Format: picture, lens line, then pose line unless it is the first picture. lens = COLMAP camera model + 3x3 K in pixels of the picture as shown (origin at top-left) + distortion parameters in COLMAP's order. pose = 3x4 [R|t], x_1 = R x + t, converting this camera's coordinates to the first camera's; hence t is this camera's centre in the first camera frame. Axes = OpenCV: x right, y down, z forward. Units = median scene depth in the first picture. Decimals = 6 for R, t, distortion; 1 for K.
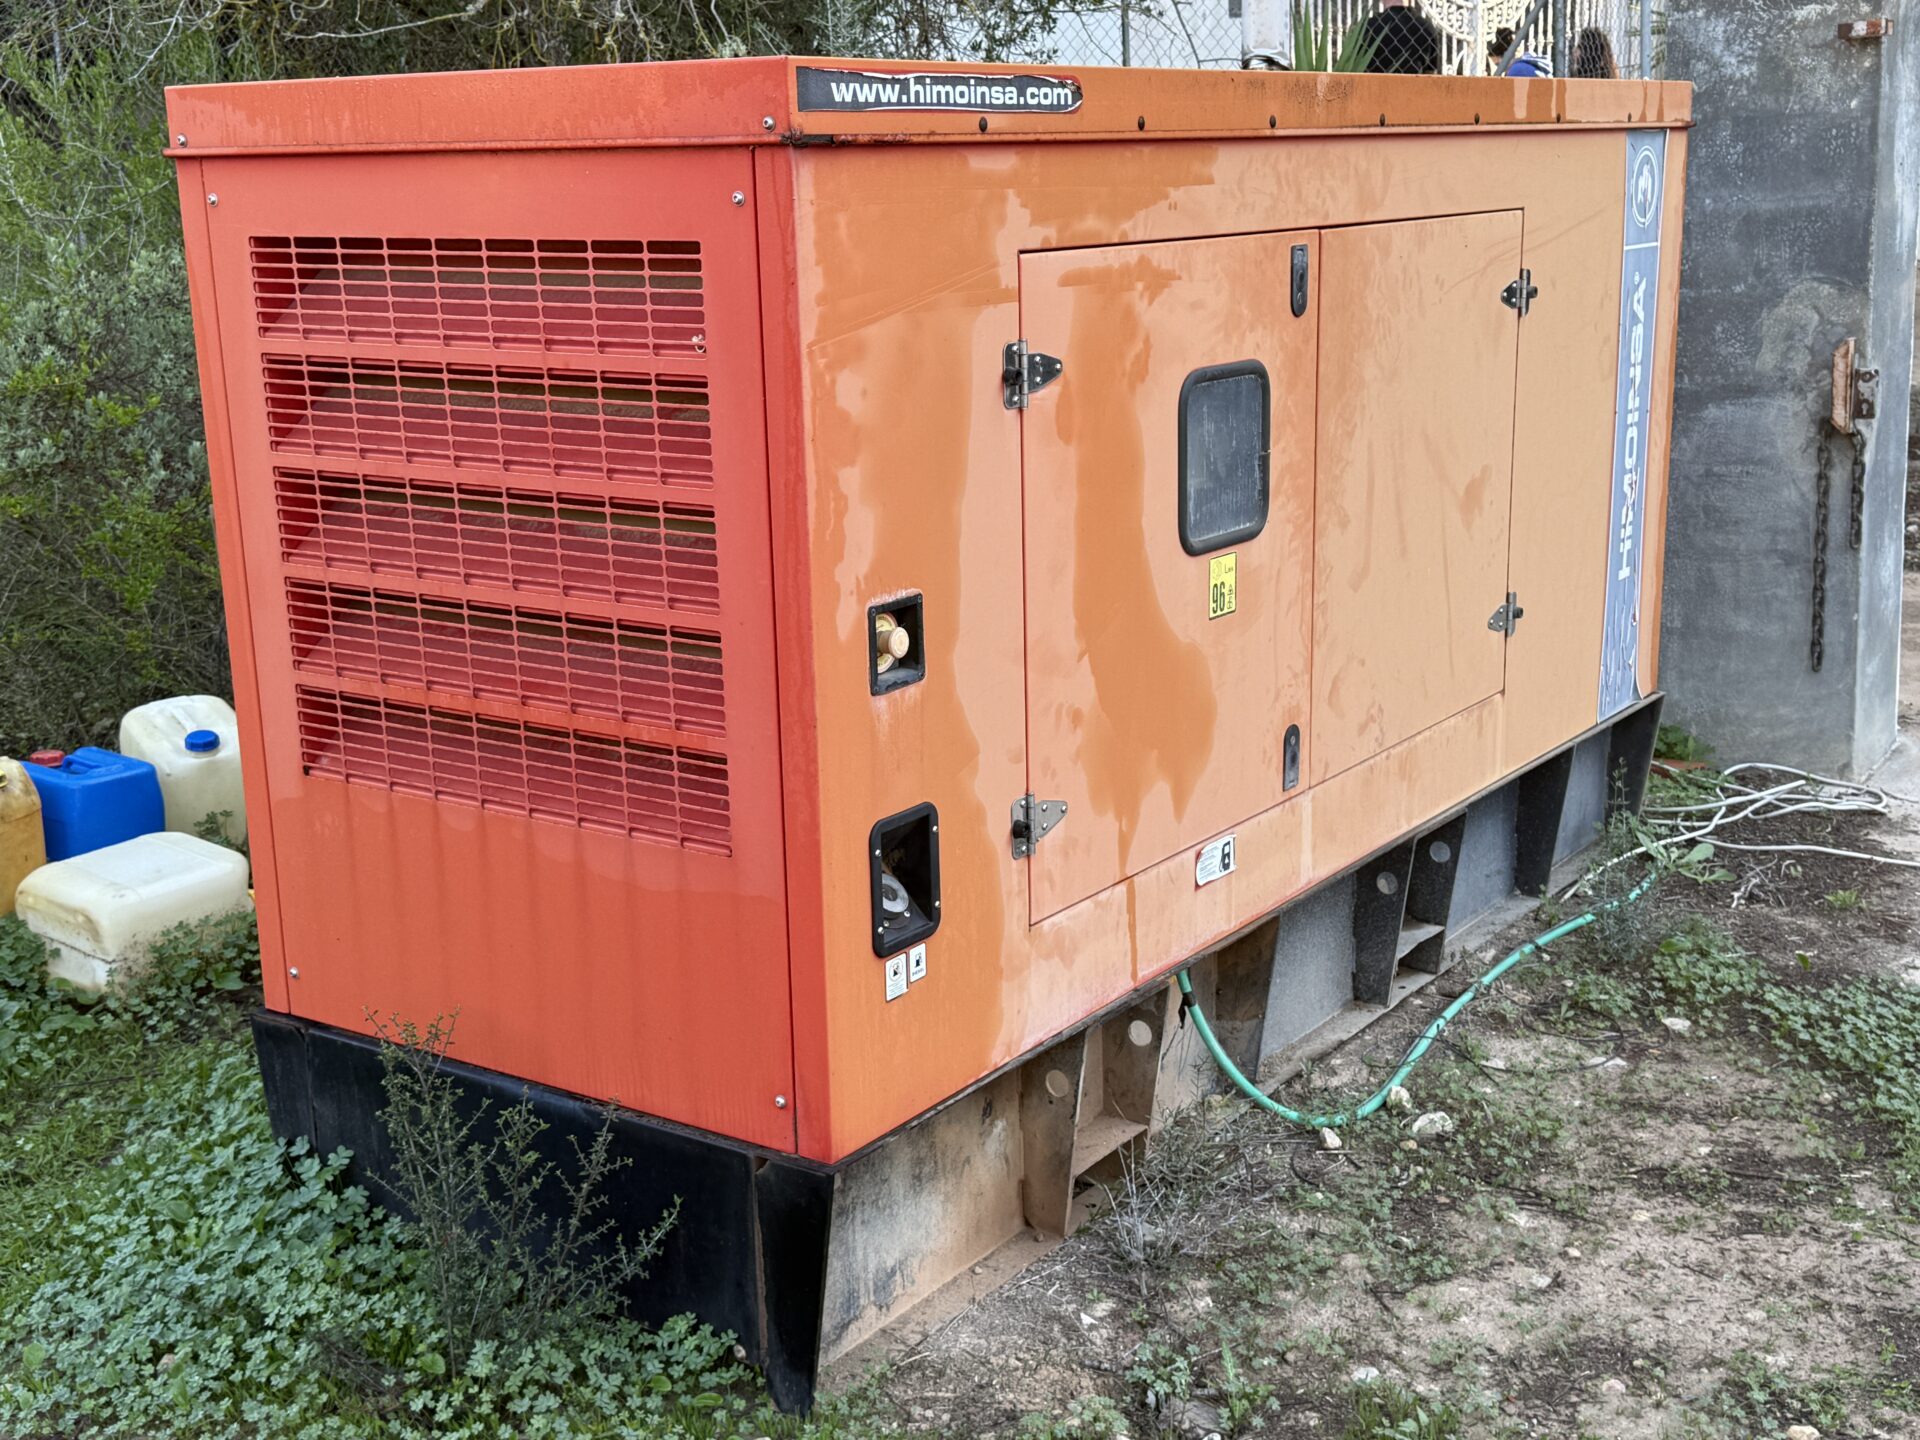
lens RADIAL K [[2303.6, 0, 1007.4], [0, 2303.6, 748.8], [0, 0, 1]] dist [0.175066, -0.509179]
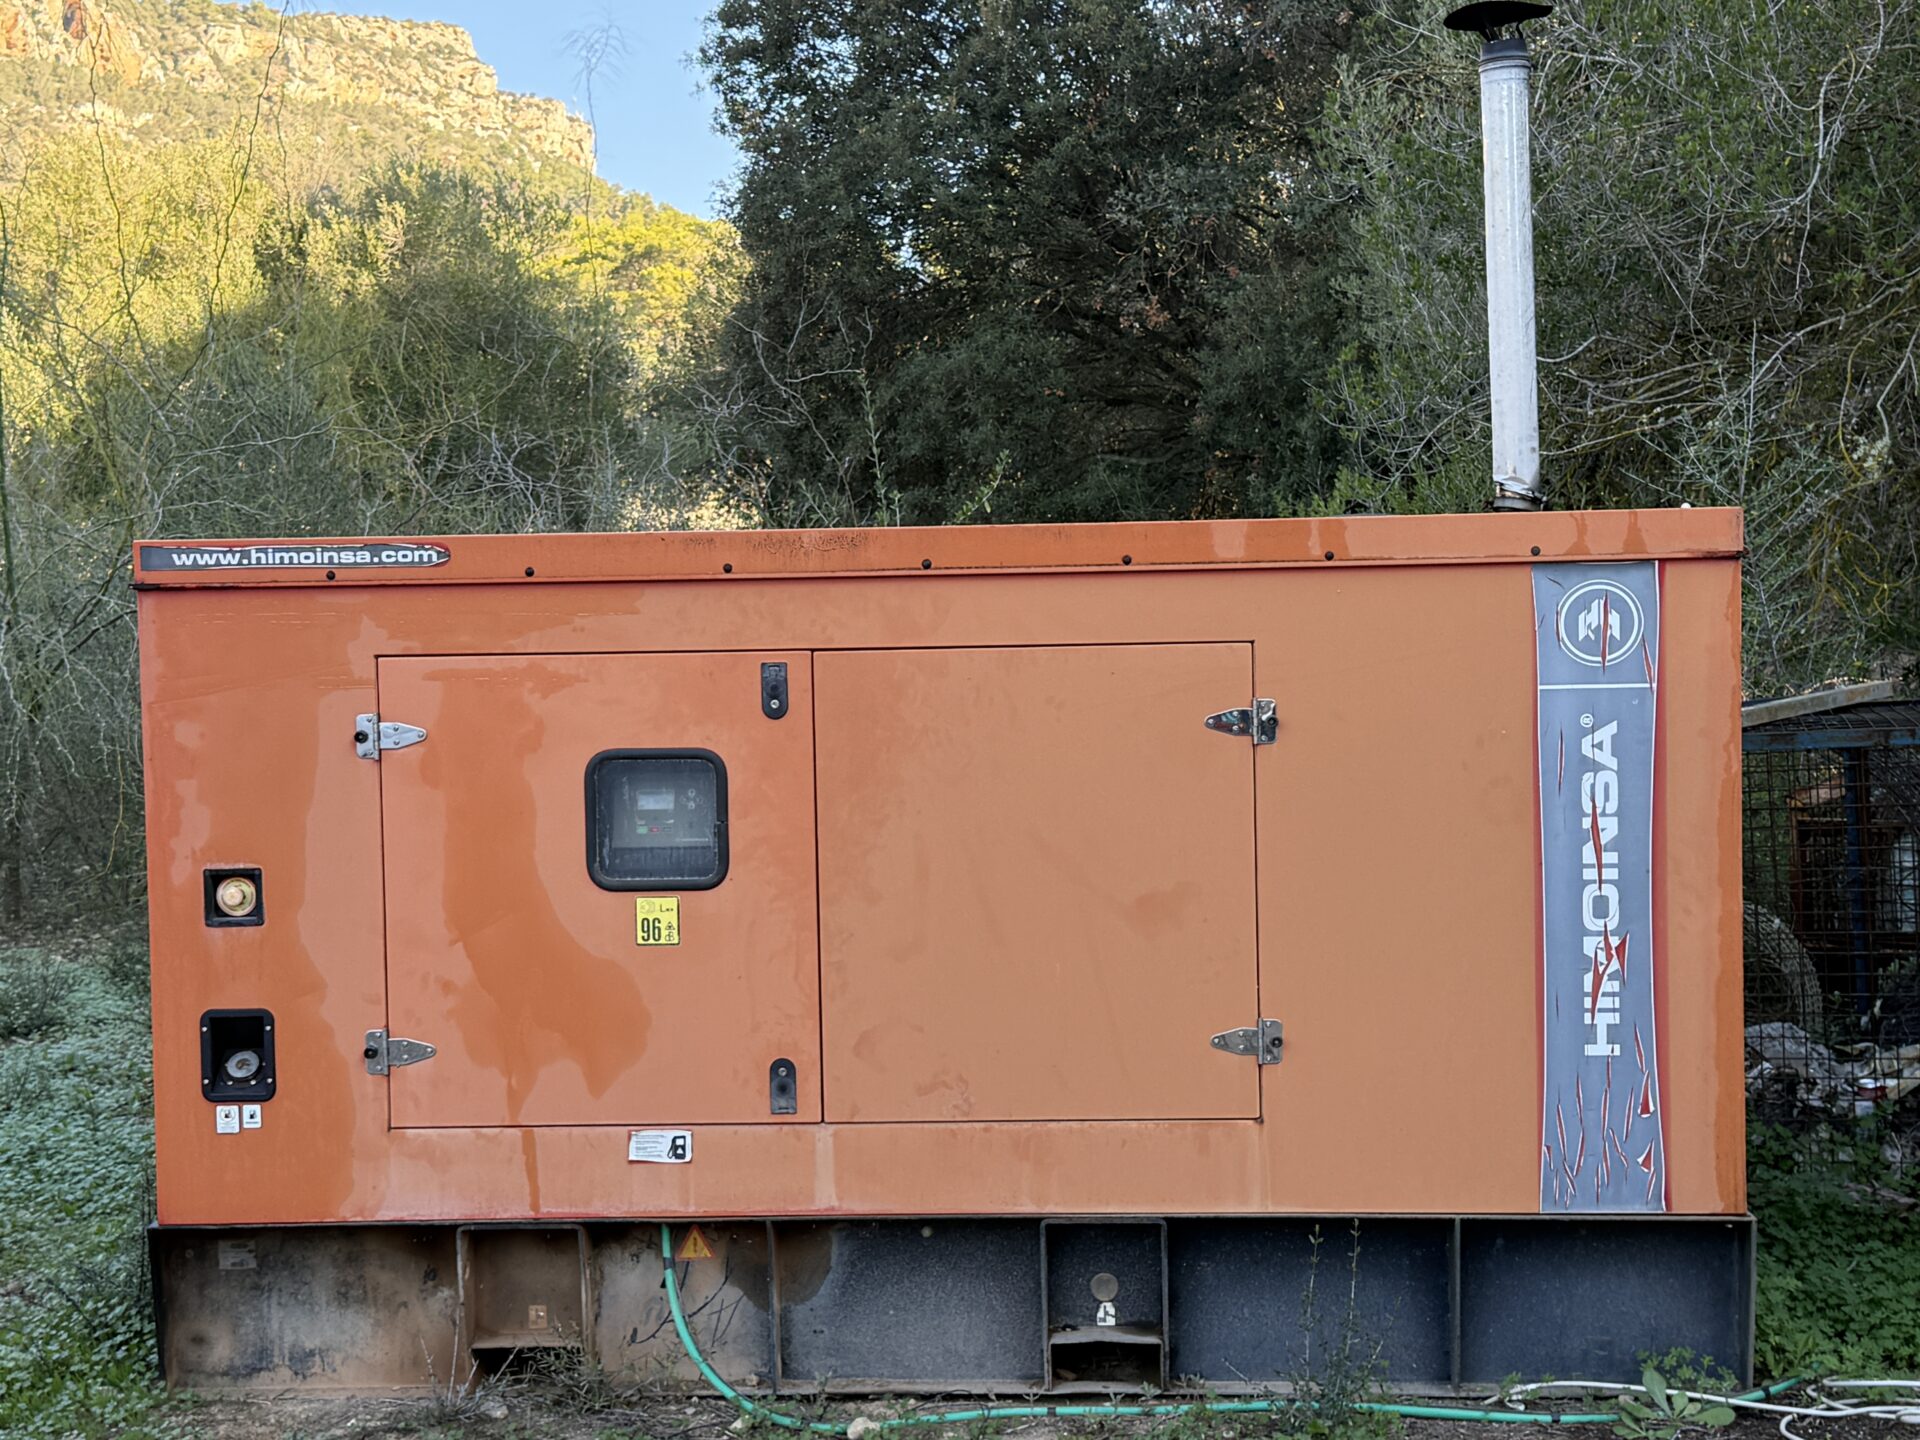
lens RADIAL K [[2708.3, 0, 968.8], [0, 2708.3, 720.4], [0, 0, 1]] dist [0.110890, -0.059218]
pose [[0.528130, 0.056144, -0.847305, 1.569751], [-0.202751, 0.977290, -0.061618, -0.132433], [0.824604, 0.204334, 0.527519, 0.368428]]
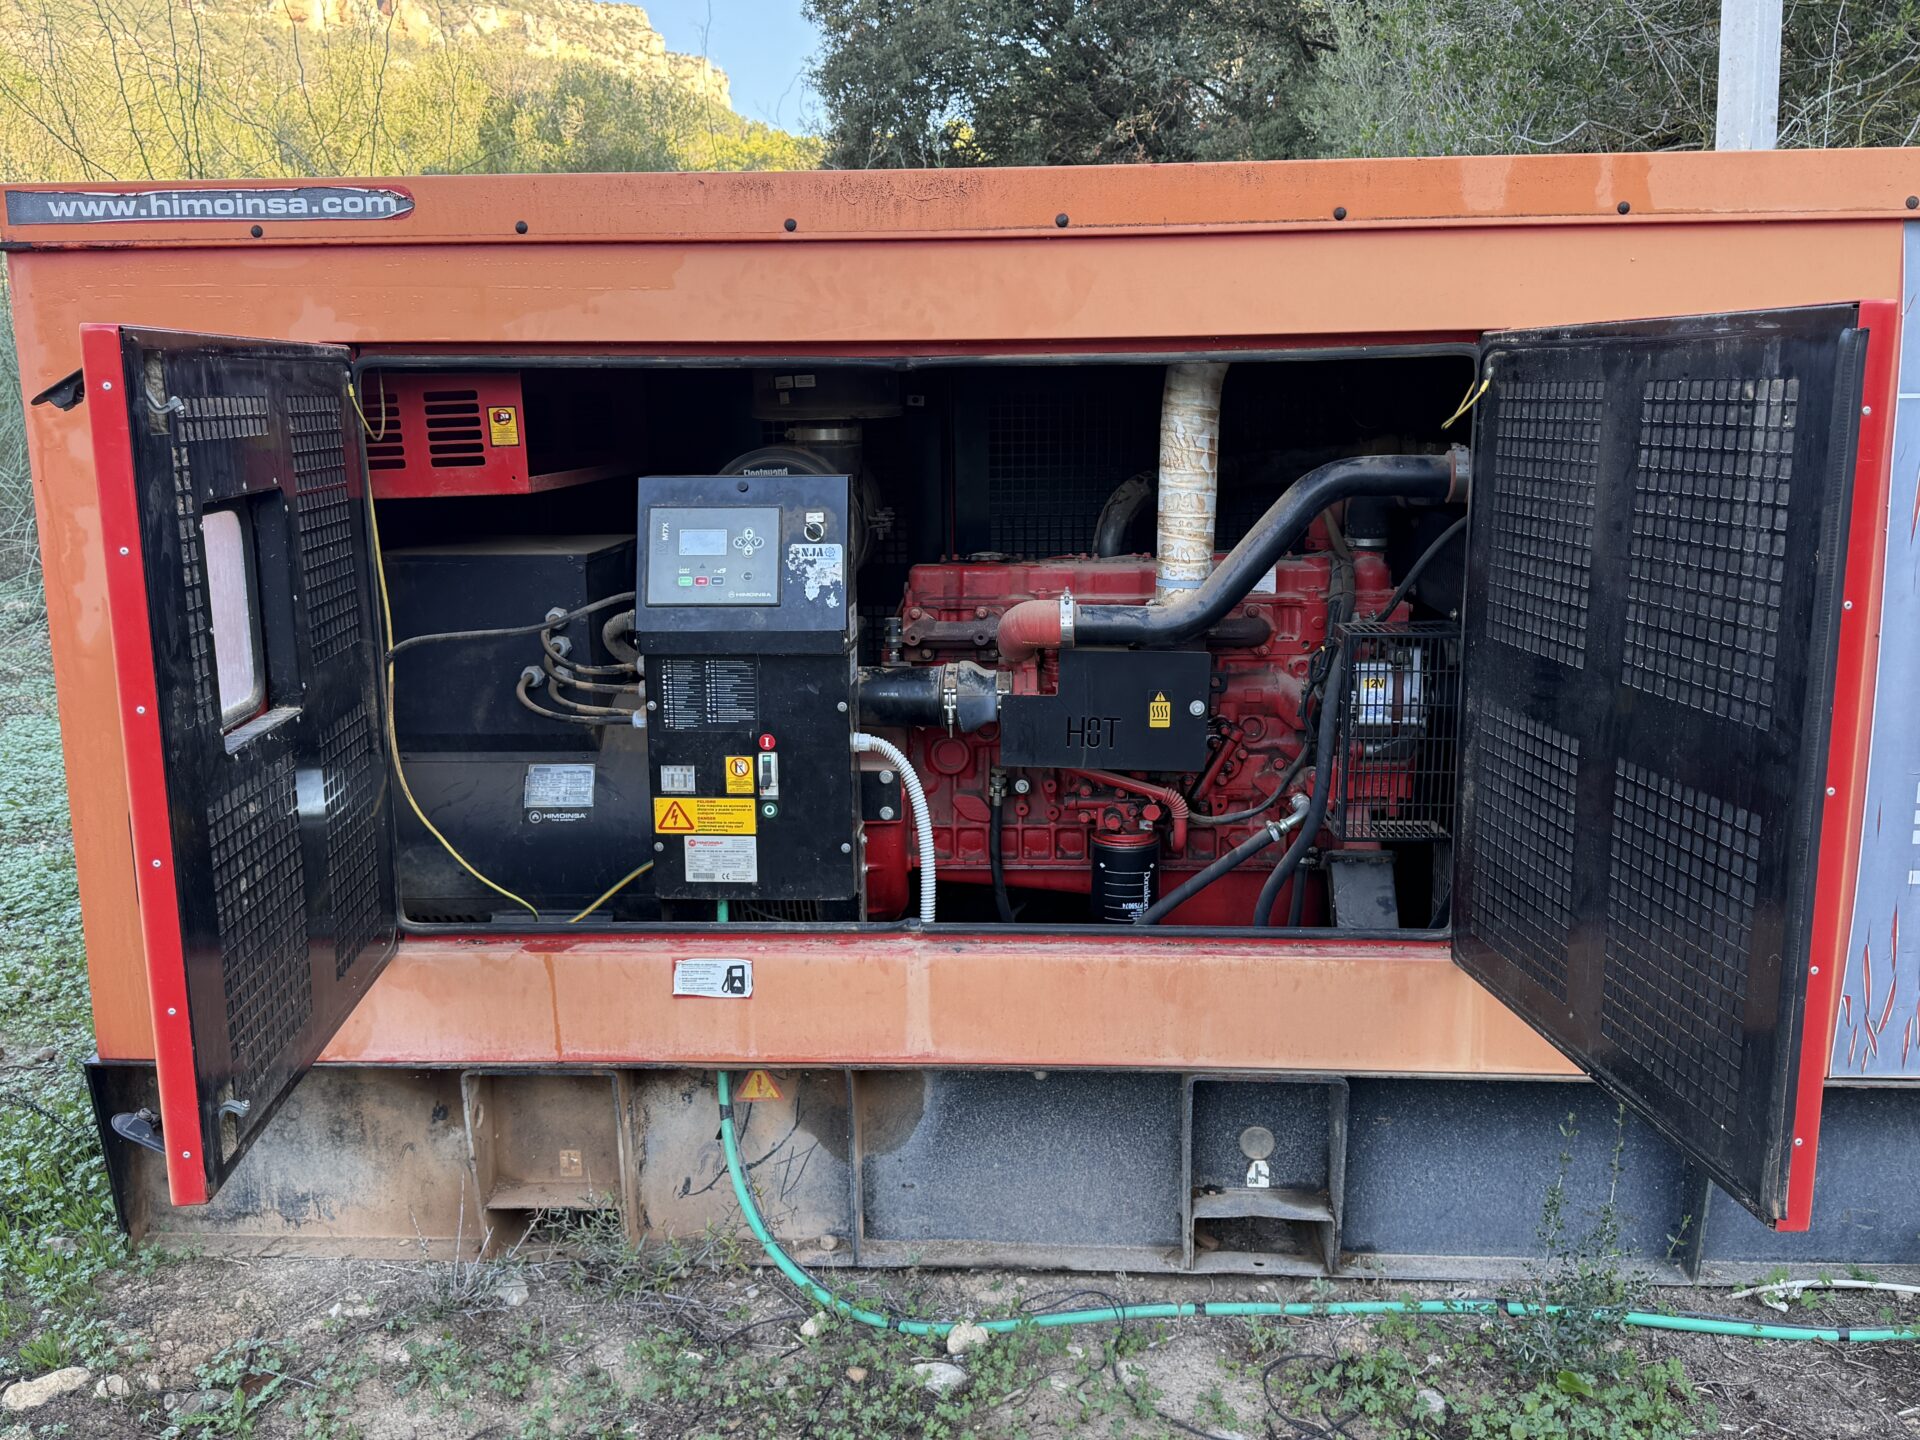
lens RADIAL K [[1723.2, 0, 948.1], [0, 1723.2, 729.6], [0, 0, 1]] dist [0.130719, -0.234698]
pose [[0.514674, 0.181491, -0.837957, 0.835476], [-0.211410, 0.974026, 0.081113, -0.152899], [0.830913, 0.135406, 0.539675, 0.758736]]
